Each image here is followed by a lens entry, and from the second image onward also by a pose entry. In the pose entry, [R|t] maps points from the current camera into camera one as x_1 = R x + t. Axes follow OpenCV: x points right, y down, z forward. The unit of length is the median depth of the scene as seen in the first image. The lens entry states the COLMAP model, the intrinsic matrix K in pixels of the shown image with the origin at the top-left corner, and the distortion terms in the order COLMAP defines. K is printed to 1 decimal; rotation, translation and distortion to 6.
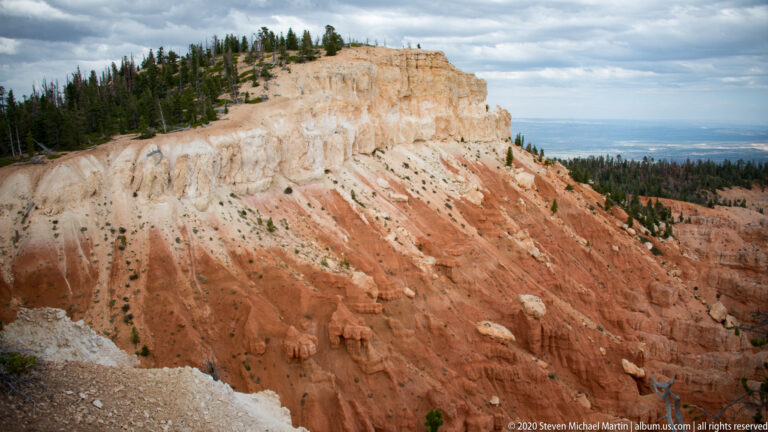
lens RADIAL K [[611.3, 0, 384.2], [0, 611.3, 215.8], [0, 0, 1]] dist [-0.011767, -0.002125]
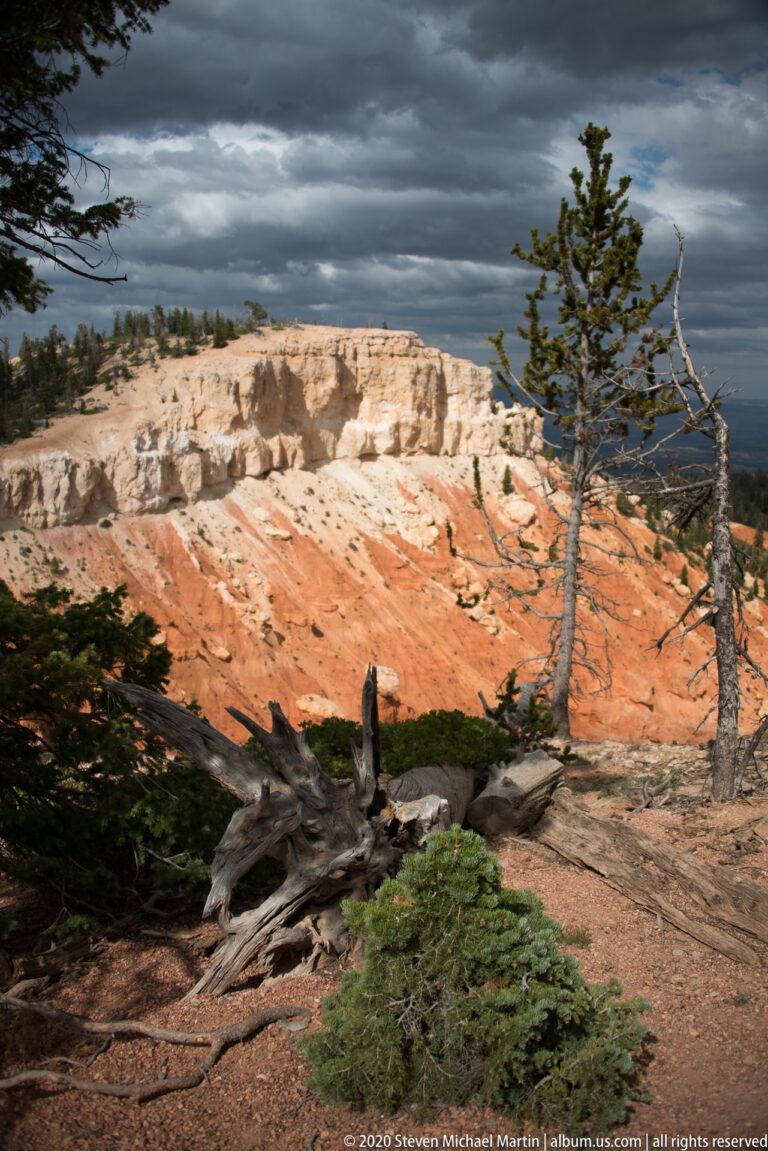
lens RADIAL K [[937.0, 0, 383.7], [0, 937.0, 576.2], [0, 0, 1]] dist [-0.000453, 0.000325]
pose [[0.983598, 0.044135, -0.174890, 0.365351], [-0.037469, 0.998447, 0.041235, -0.030191], [0.176438, -0.034006, 0.983724, -0.160083]]
